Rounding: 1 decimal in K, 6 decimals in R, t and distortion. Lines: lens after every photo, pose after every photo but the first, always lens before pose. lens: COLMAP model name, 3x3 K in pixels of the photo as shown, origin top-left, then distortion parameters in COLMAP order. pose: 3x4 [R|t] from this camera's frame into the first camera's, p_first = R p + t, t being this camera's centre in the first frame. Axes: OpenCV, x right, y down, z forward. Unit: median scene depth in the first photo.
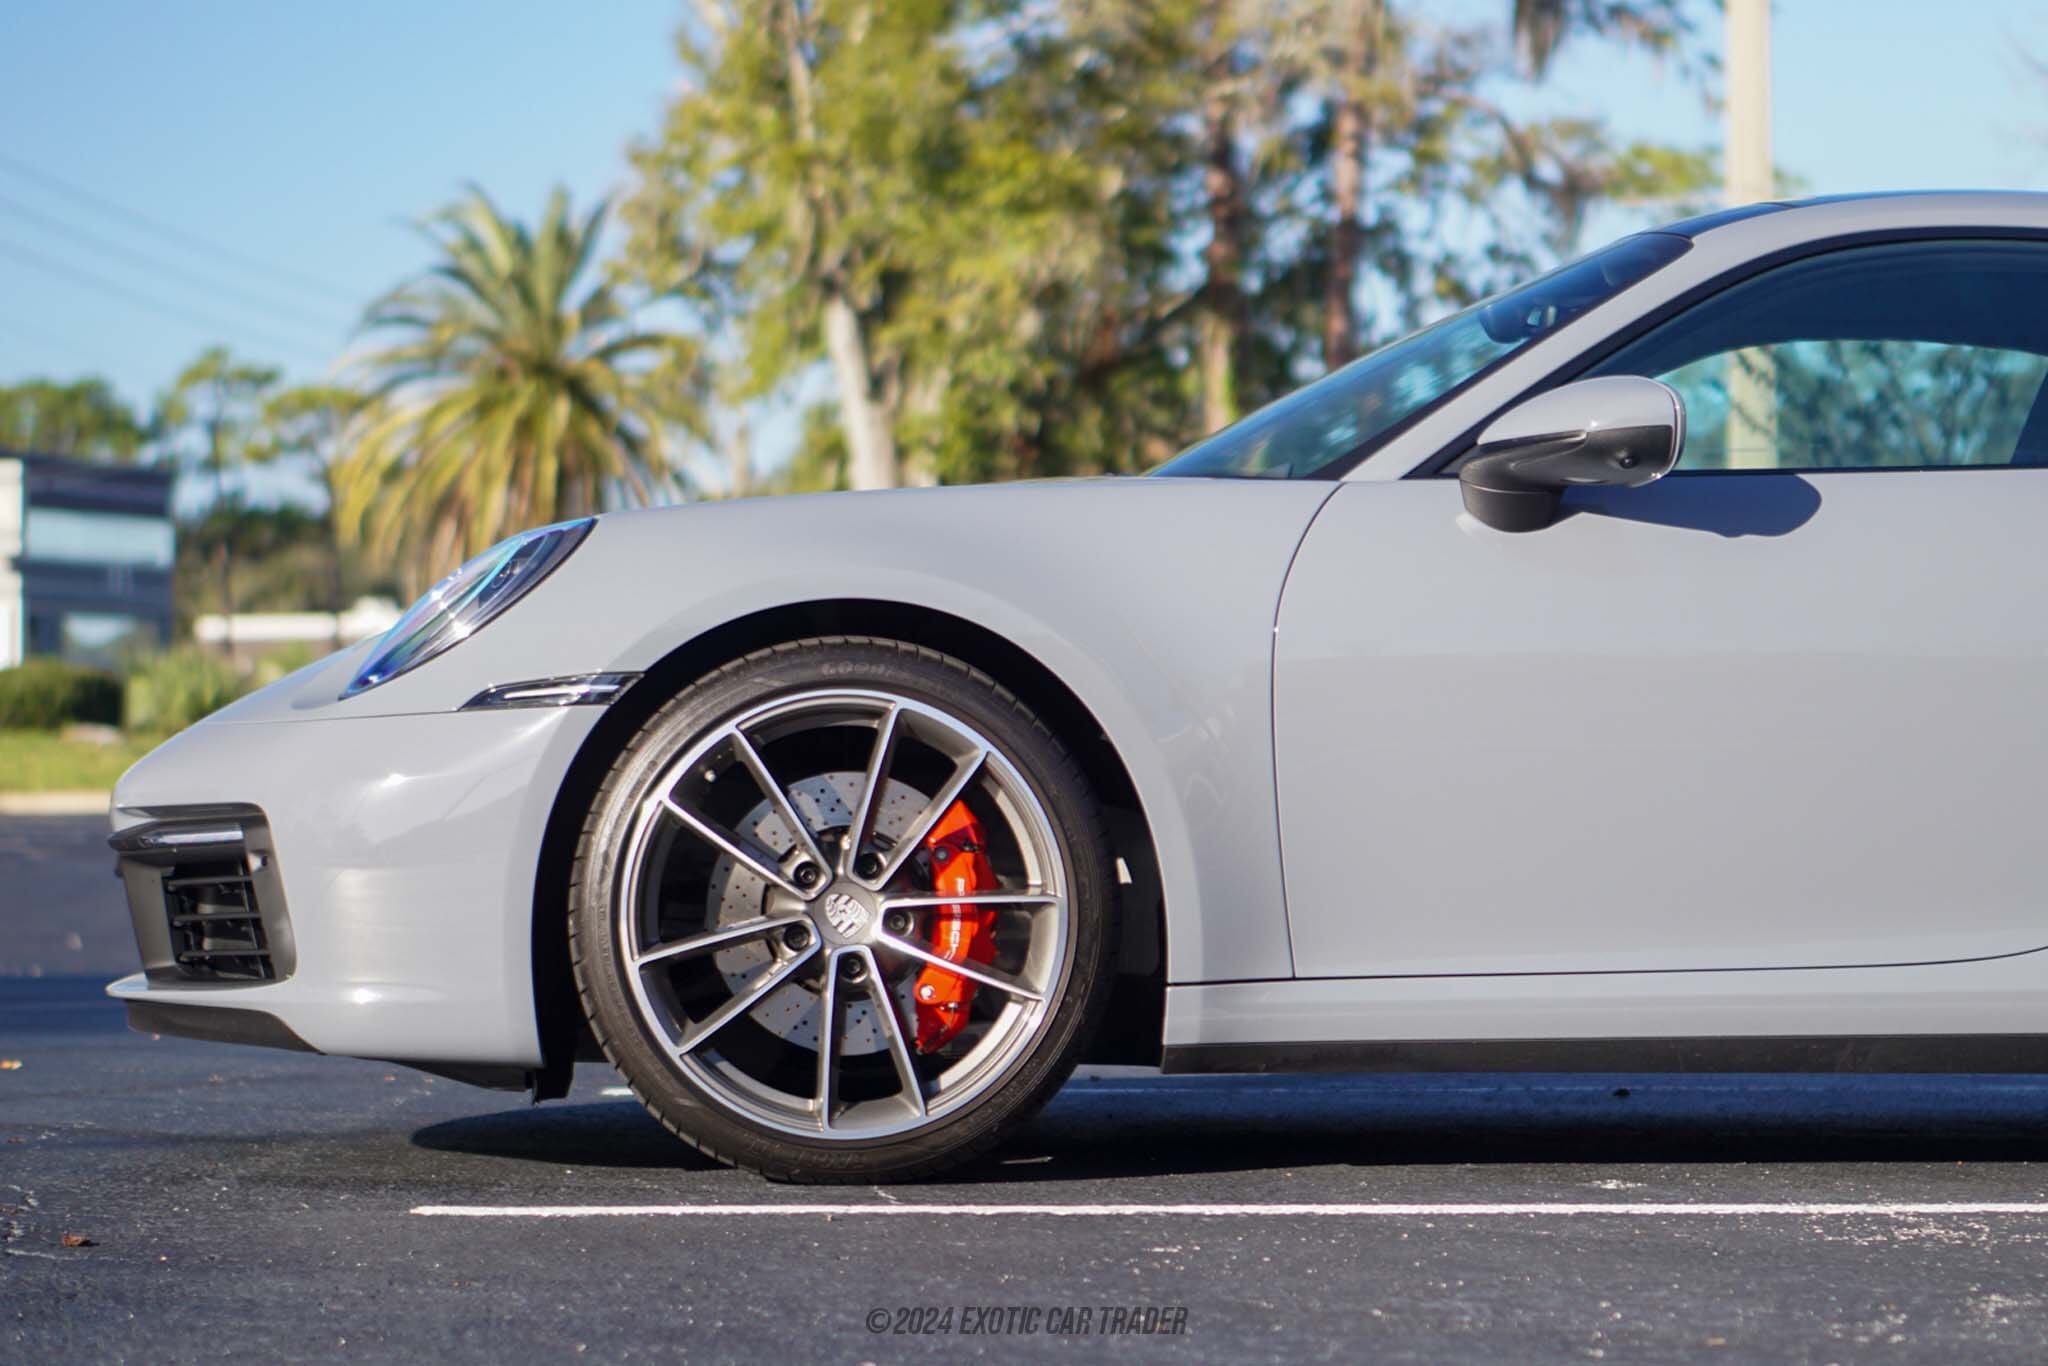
lens RADIAL K [[4528.9, 0, 1024.0], [0, 4528.9, 683.0], [0, 0, 1]] dist [0.018409, 0.472349]
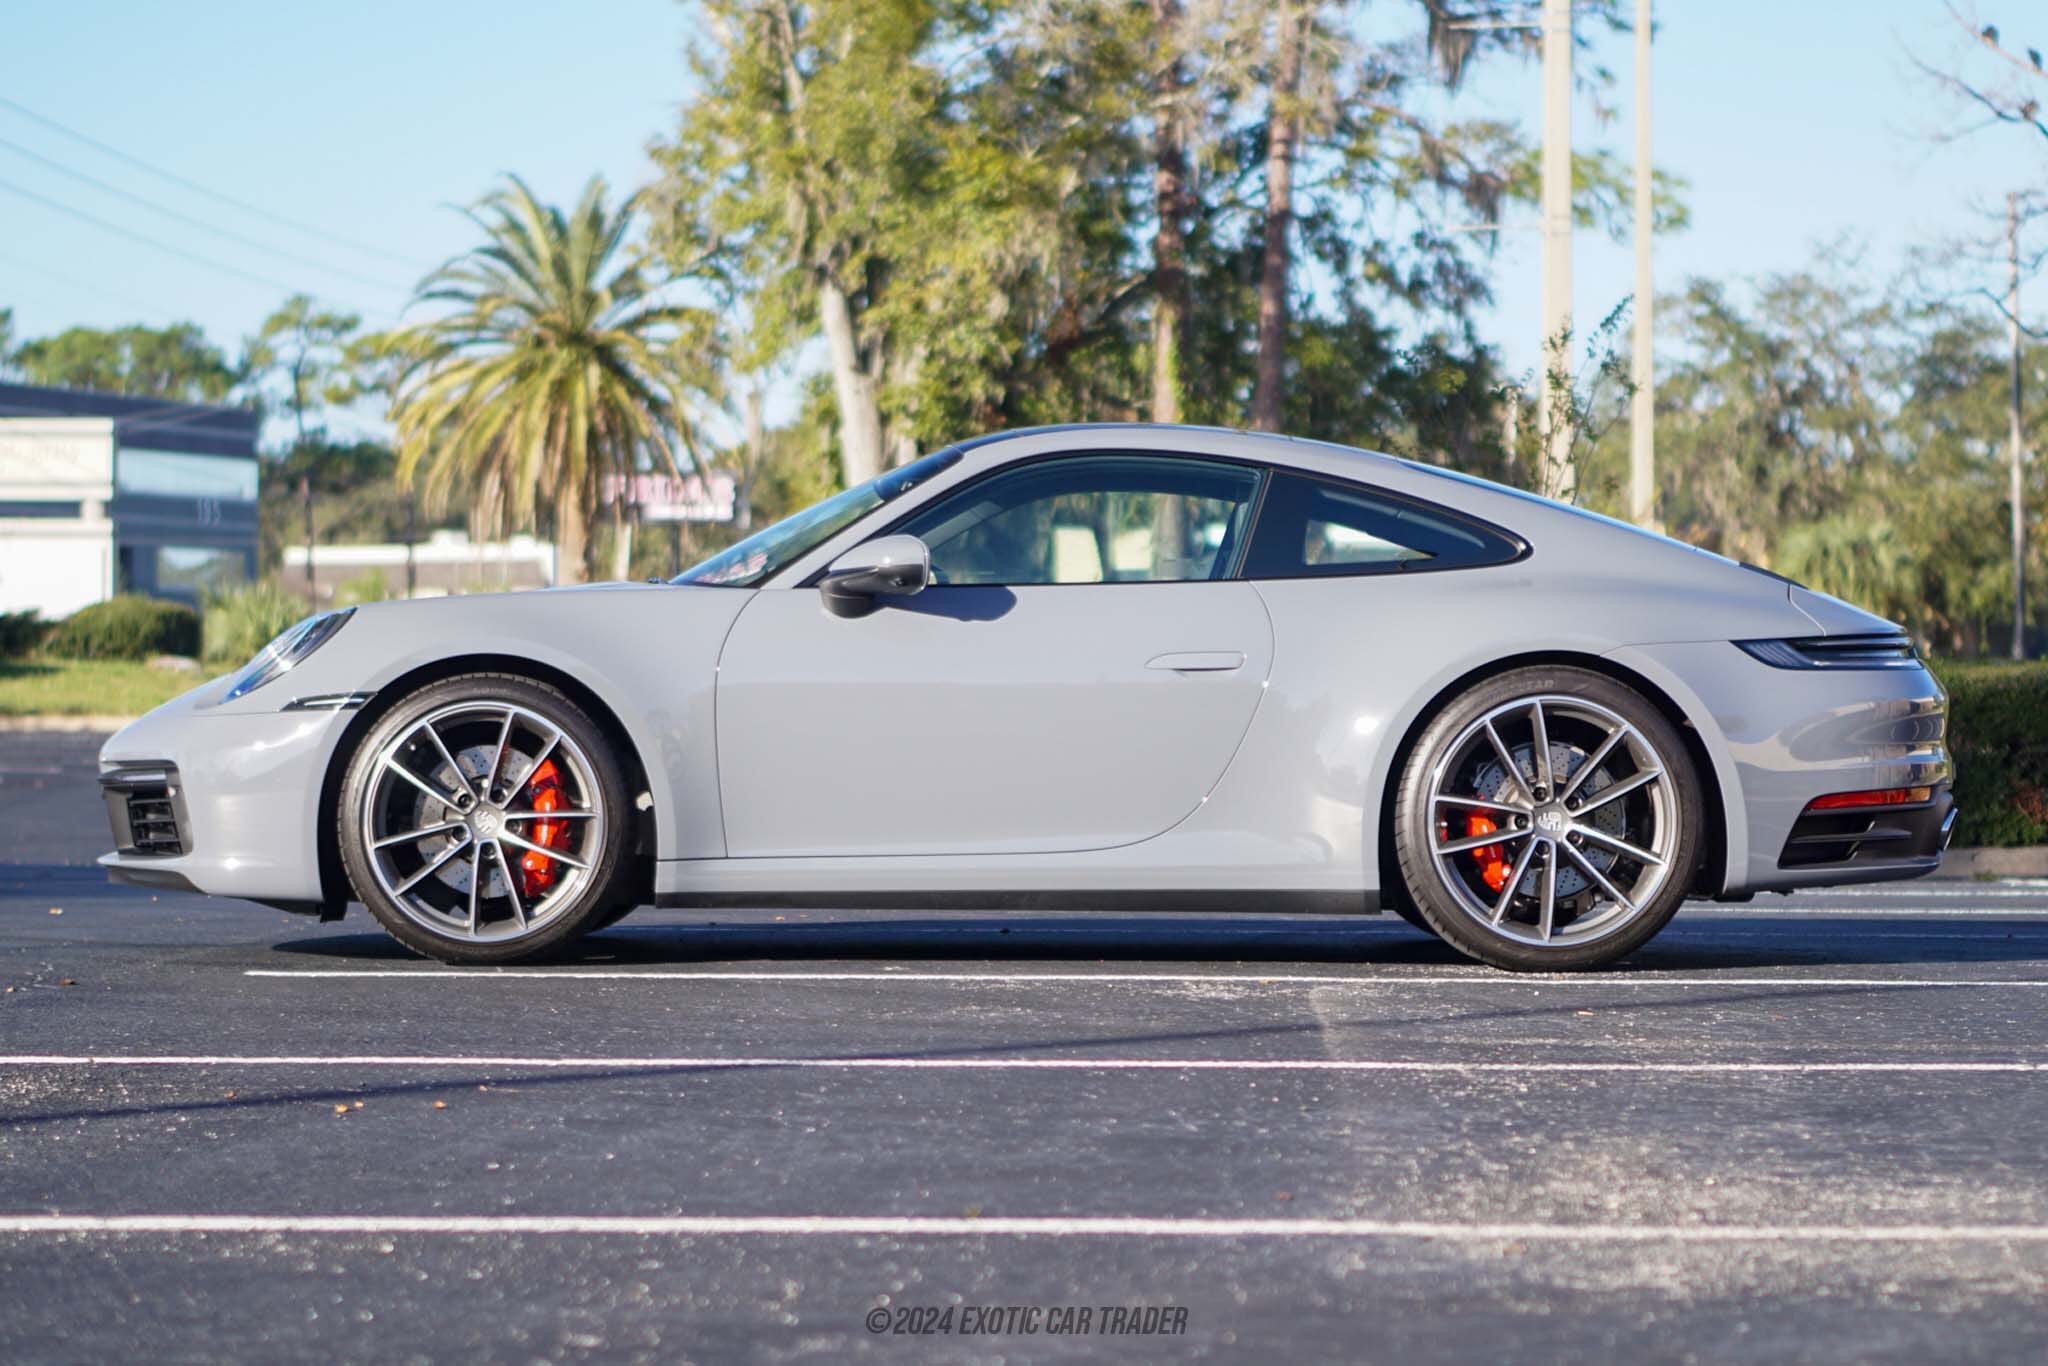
lens RADIAL K [[4528.9, 0, 1024.0], [0, 4528.9, 683.0], [0, 0, 1]] dist [0.018409, 0.472349]
pose [[0.999709, 0.006219, -0.023294, 0.035012], [-0.005775, 0.999801, 0.019093, -0.006695], [0.023409, -0.018953, 0.999546, -0.133832]]
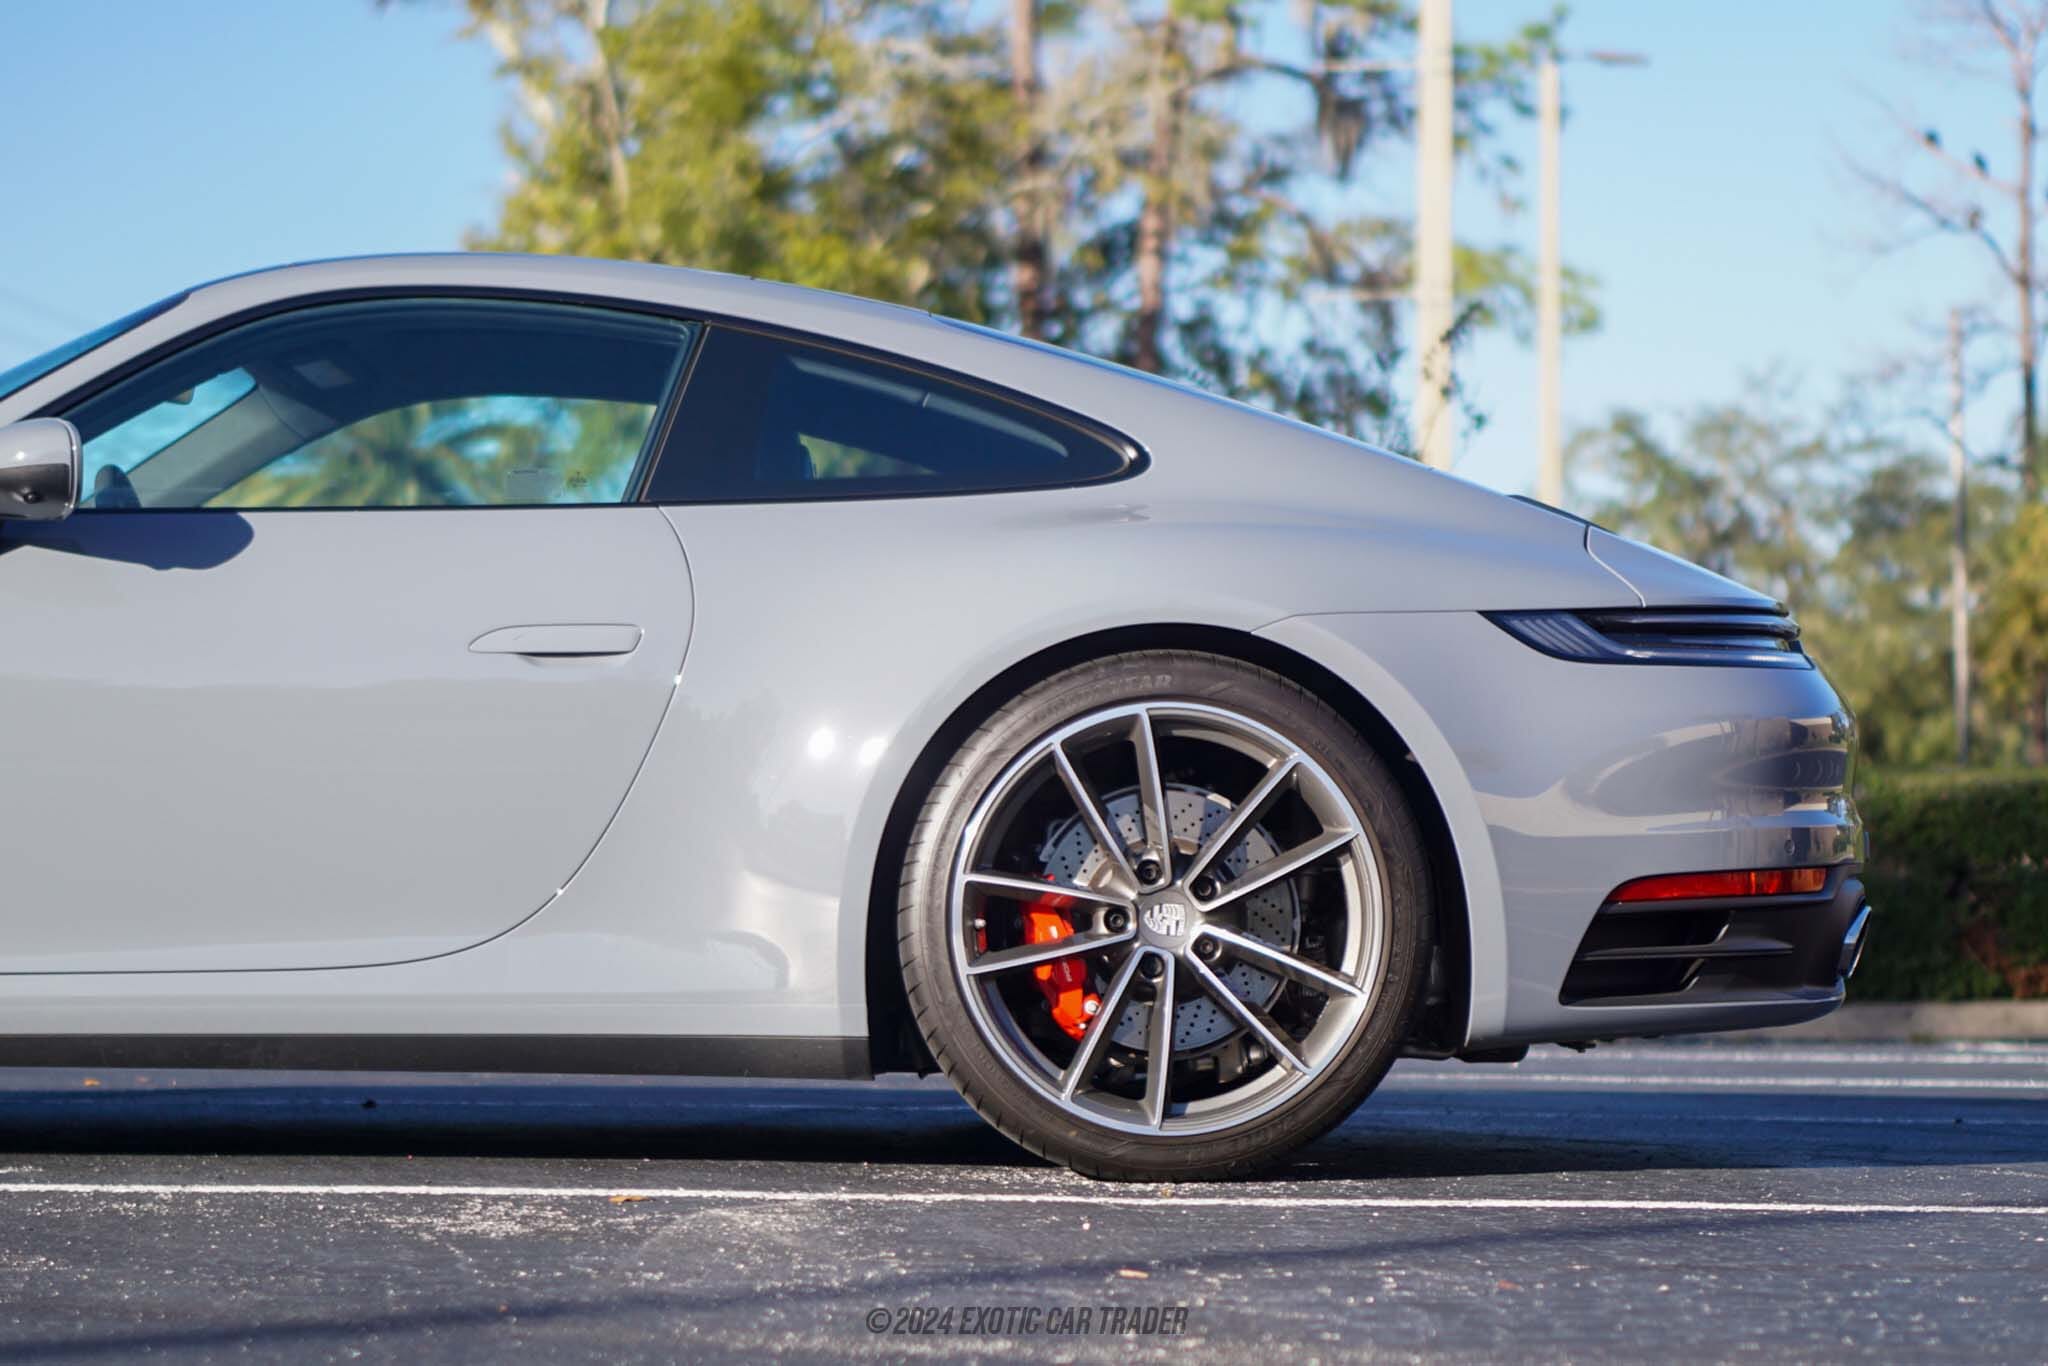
lens RADIAL K [[4440.0, 0, 991.2], [0, 4440.0, 731.0], [0, 0, 1]] dist [0.059524, -0.229672]
pose [[0.999684, 0.011419, -0.022406, 0.059083], [-0.011628, 0.999890, -0.009196, 0.002094], [0.022299, 0.009454, 0.999707, -0.007992]]
